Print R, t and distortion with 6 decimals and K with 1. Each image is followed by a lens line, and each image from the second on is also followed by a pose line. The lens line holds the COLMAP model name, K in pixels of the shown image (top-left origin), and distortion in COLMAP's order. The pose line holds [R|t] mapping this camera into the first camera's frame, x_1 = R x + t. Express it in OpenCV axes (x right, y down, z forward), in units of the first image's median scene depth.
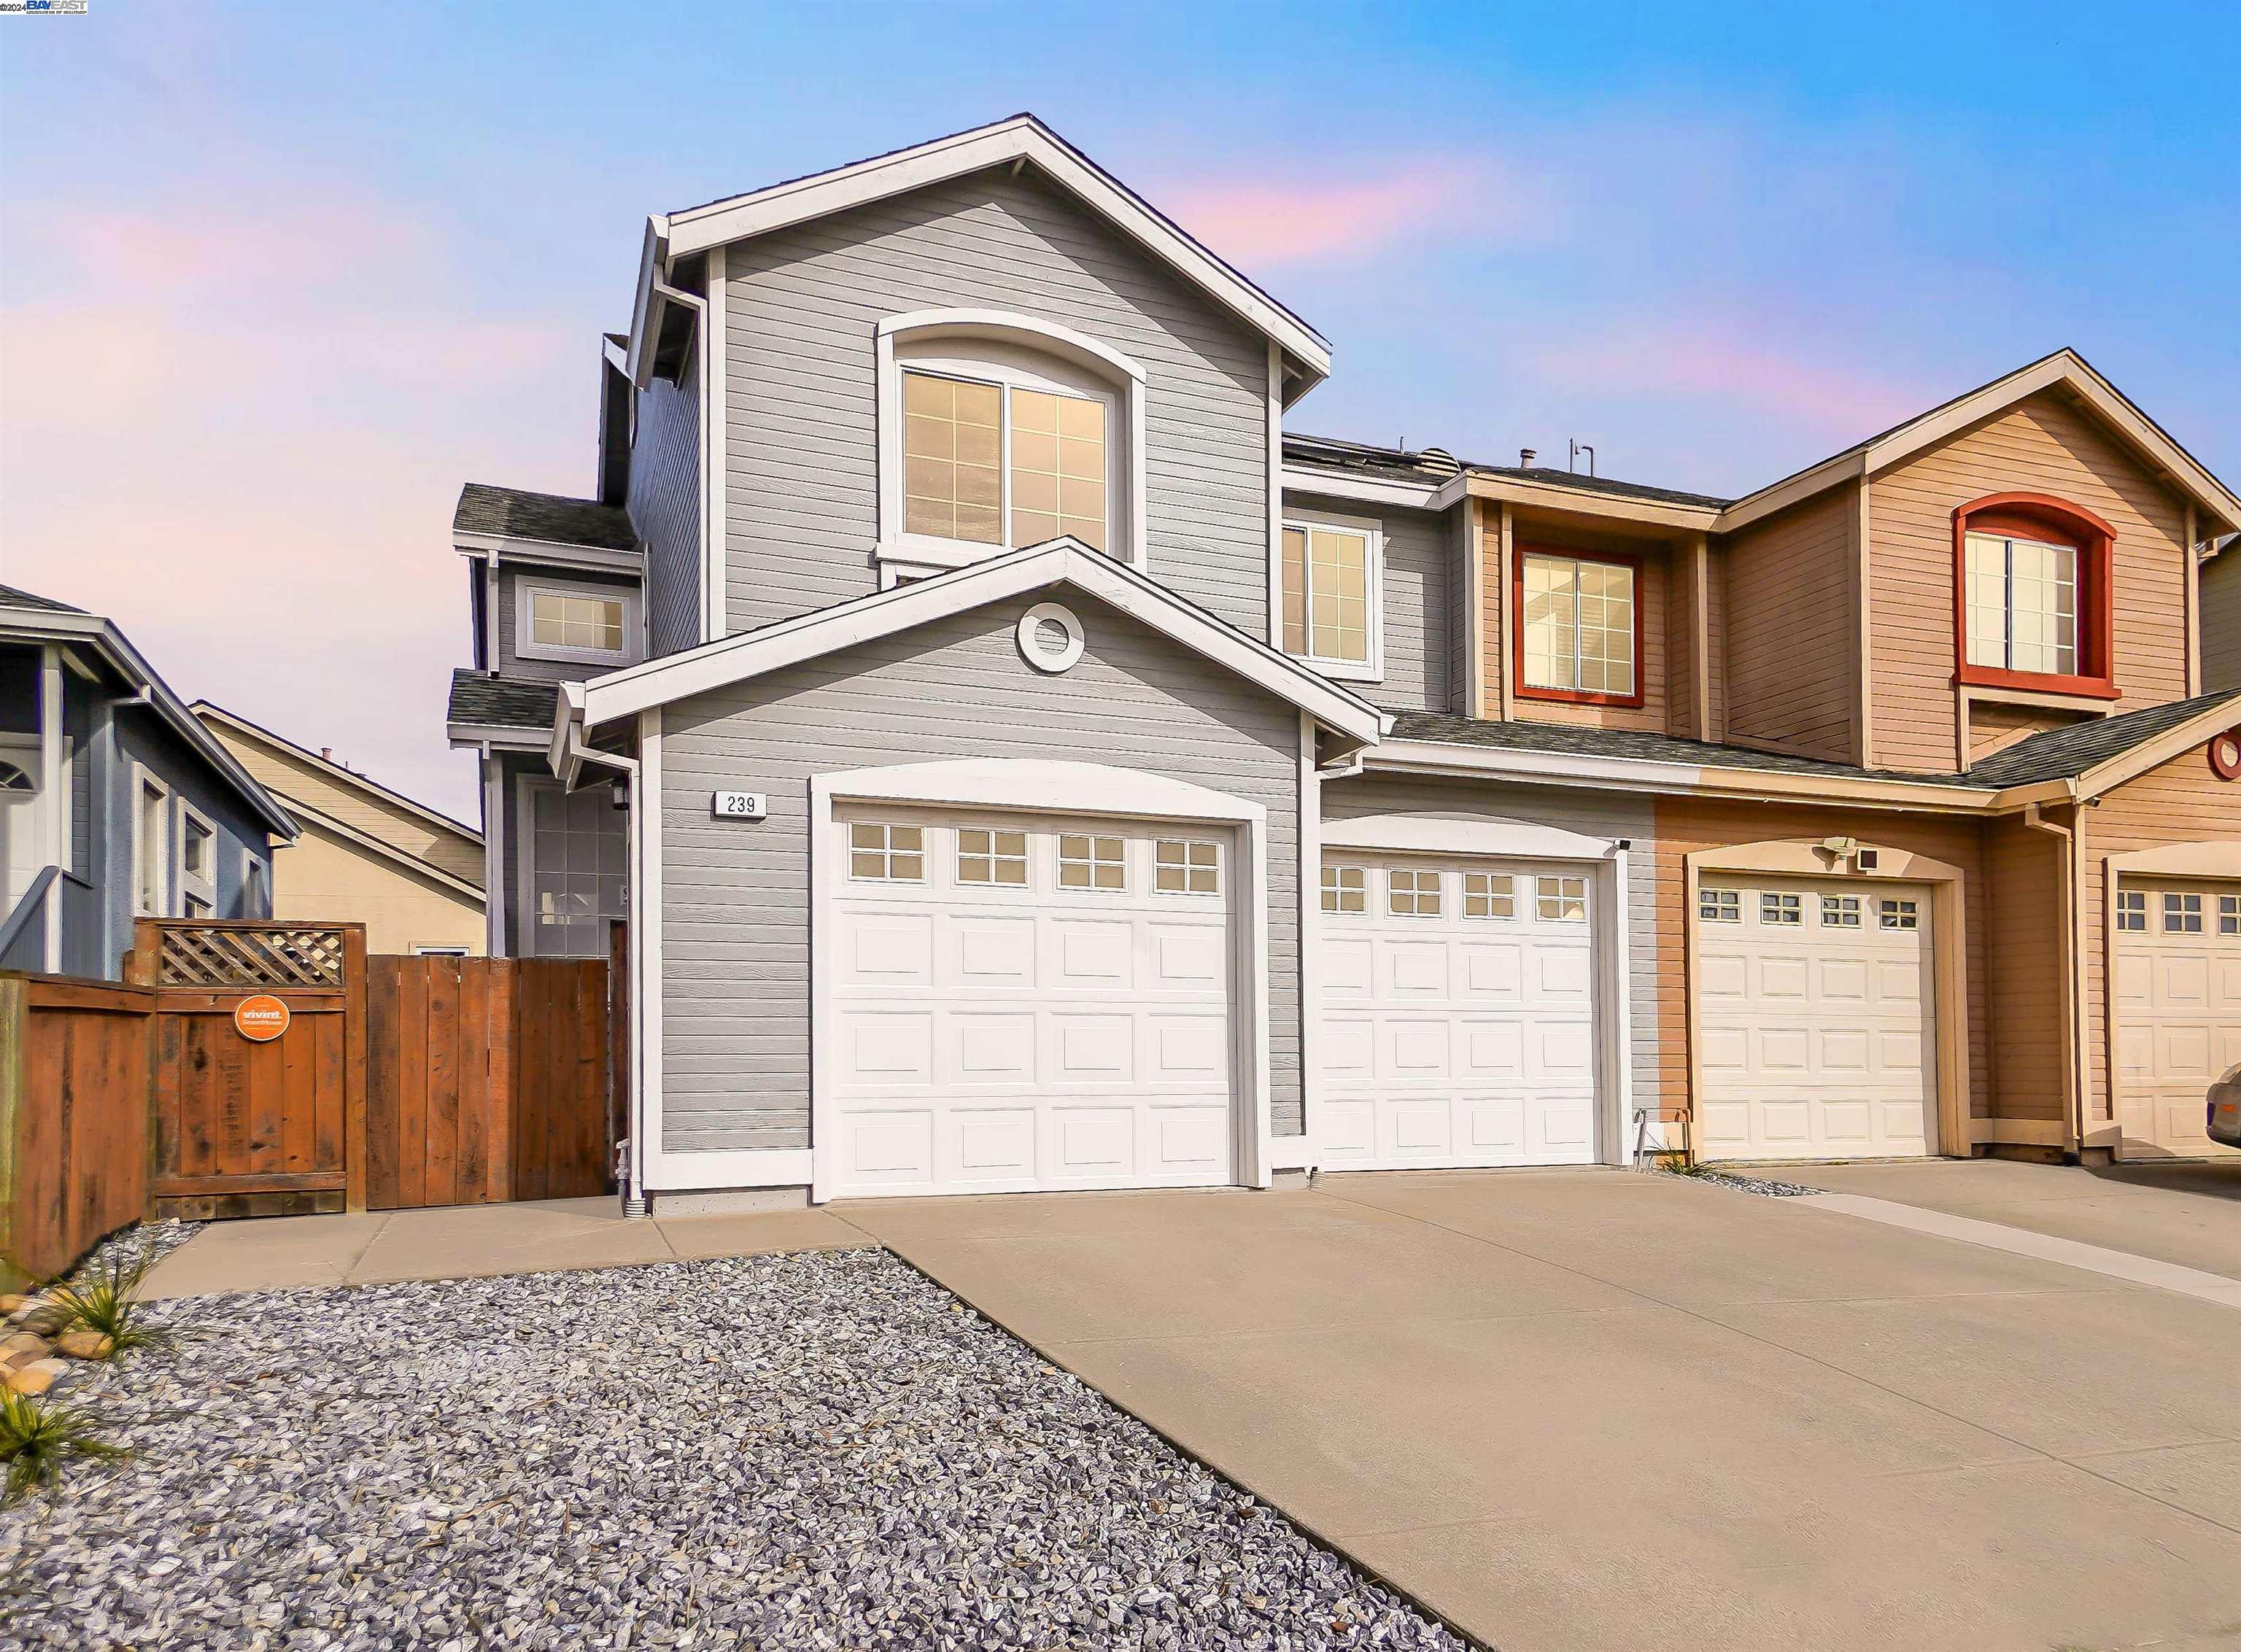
lens RADIAL K [[1497.8, 0, 1119.9], [0, 1497.8, 1003.6], [0, 0, 1]] dist [0.053488, 0.000705]
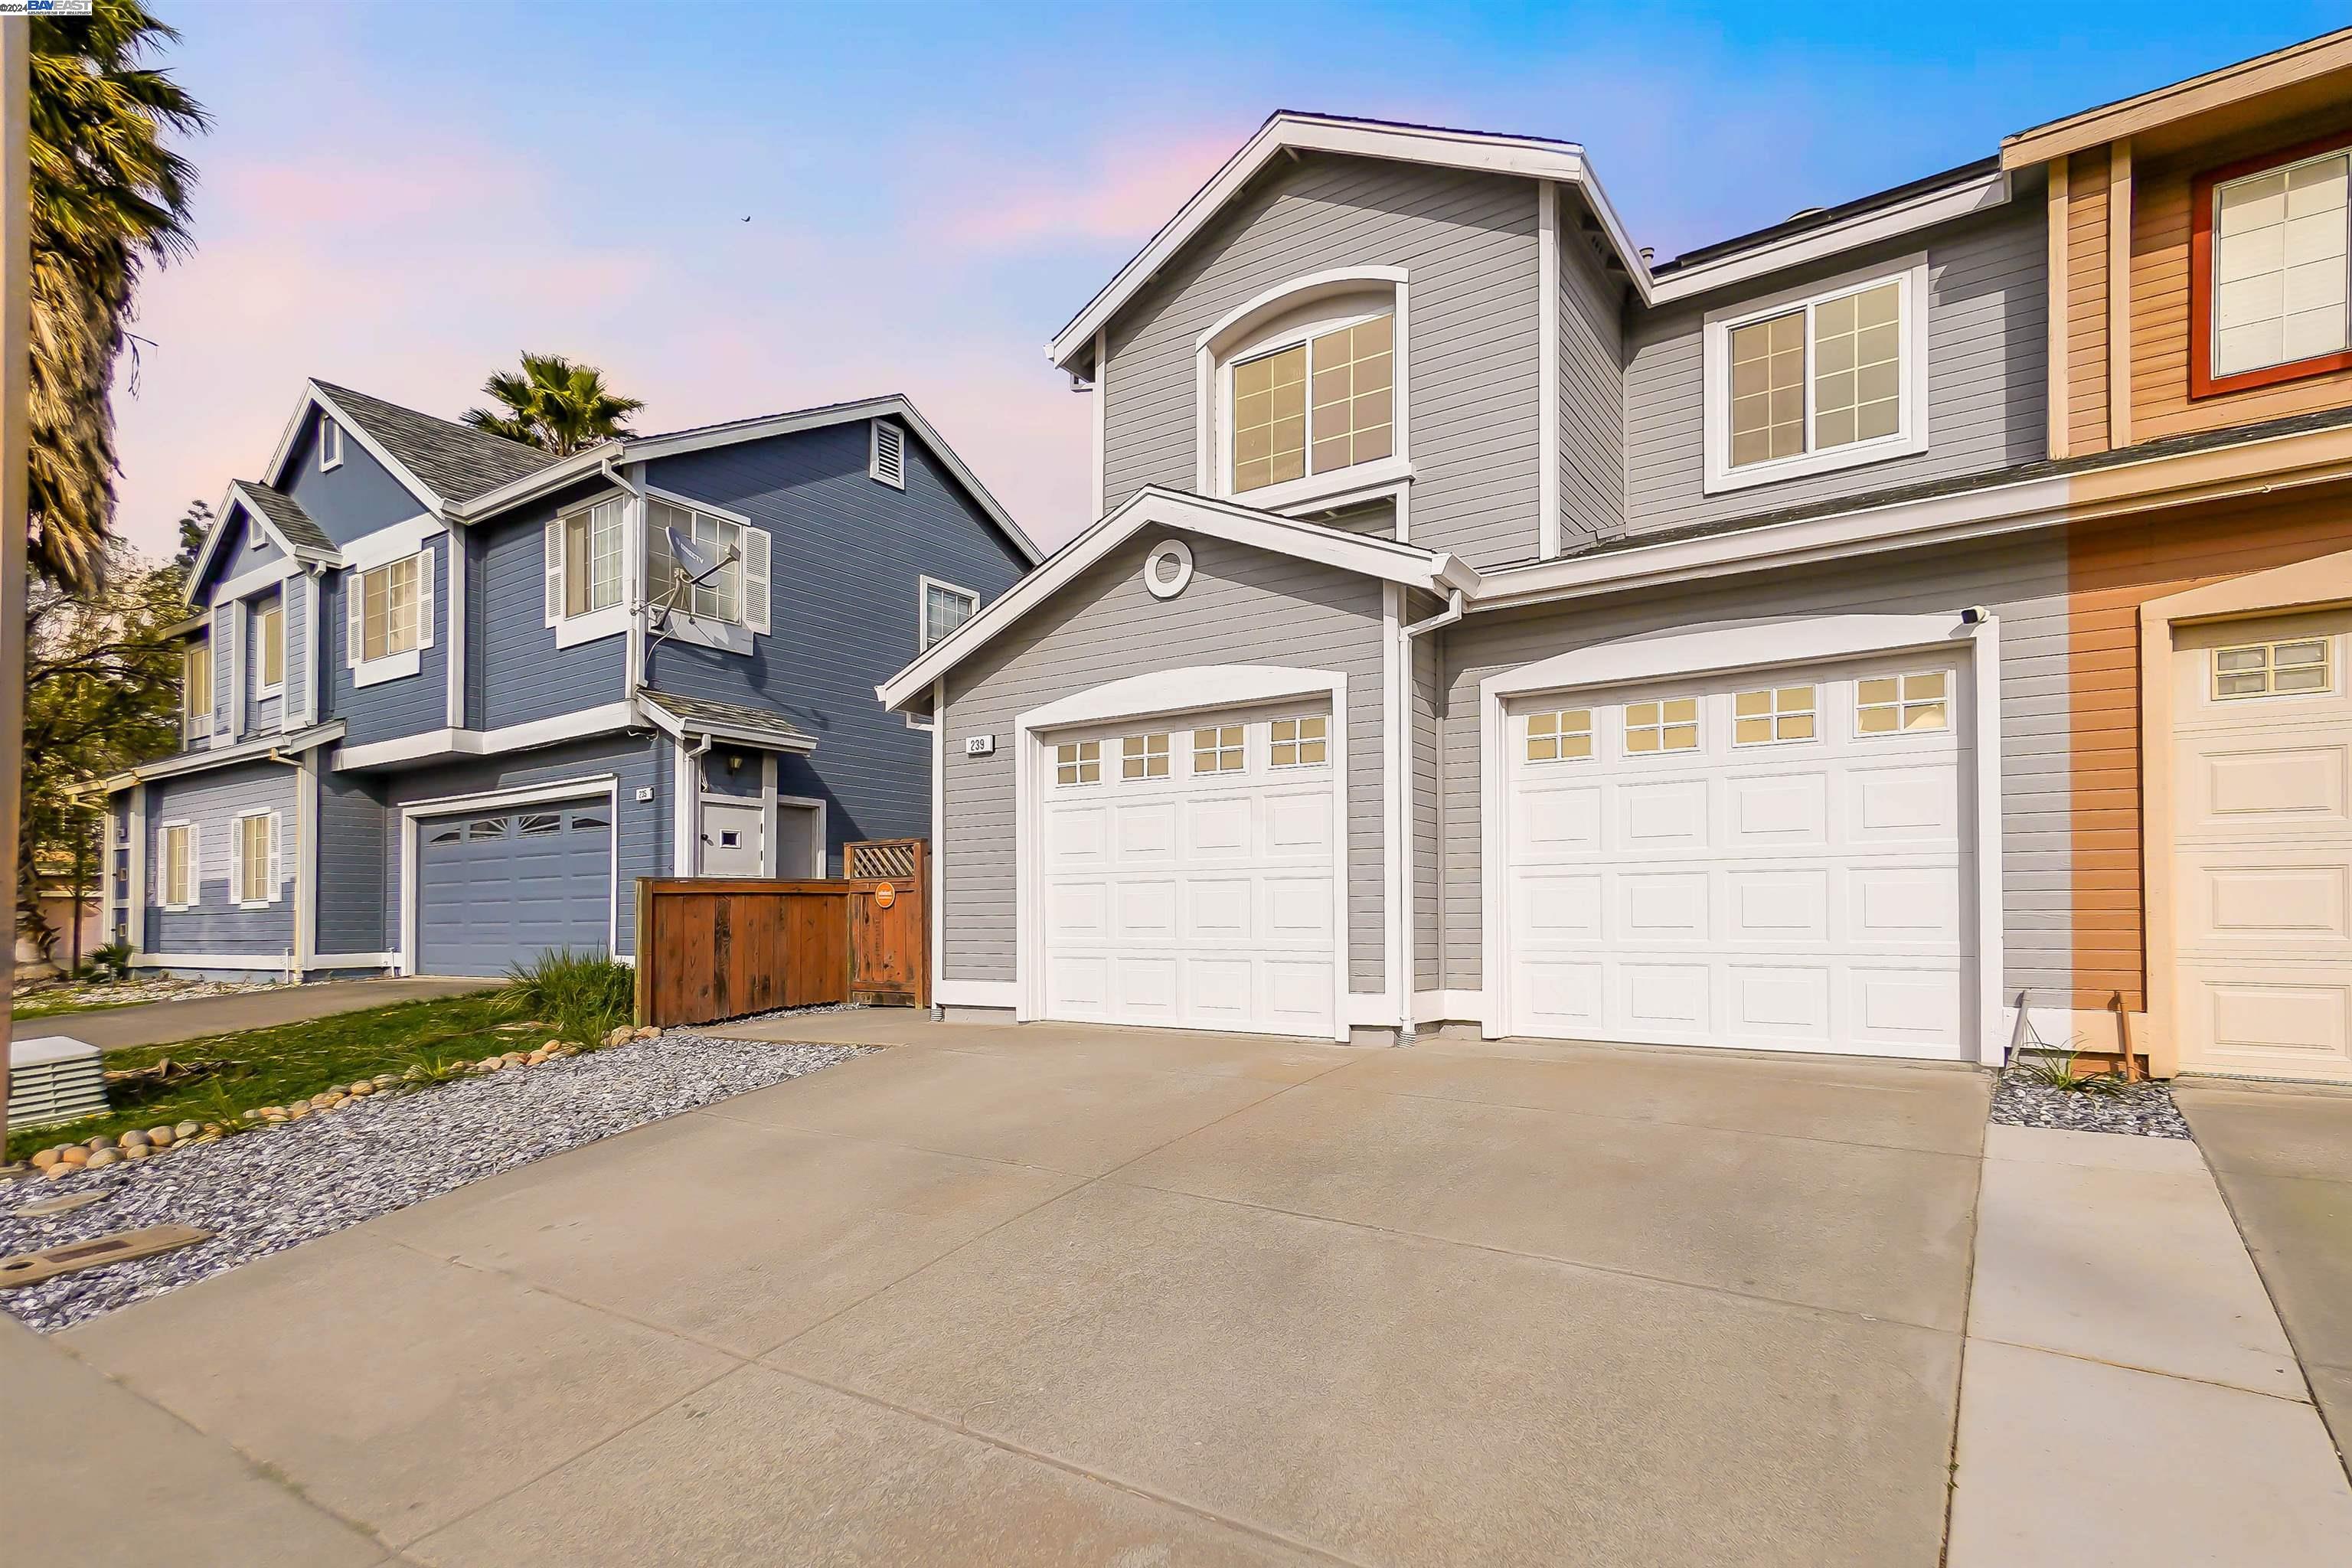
lens RADIAL K [[1185.7, 0, 1176.0], [0, 1185.7, 898.8], [0, 0, 1]] dist [0.001396, 0.014176]
pose [[0.557595, -0.013549, -0.830002, 0.654173], [0.032688, 0.999450, 0.005645, 0.013801], [0.829469, -0.030278, 0.557731, 0.411664]]
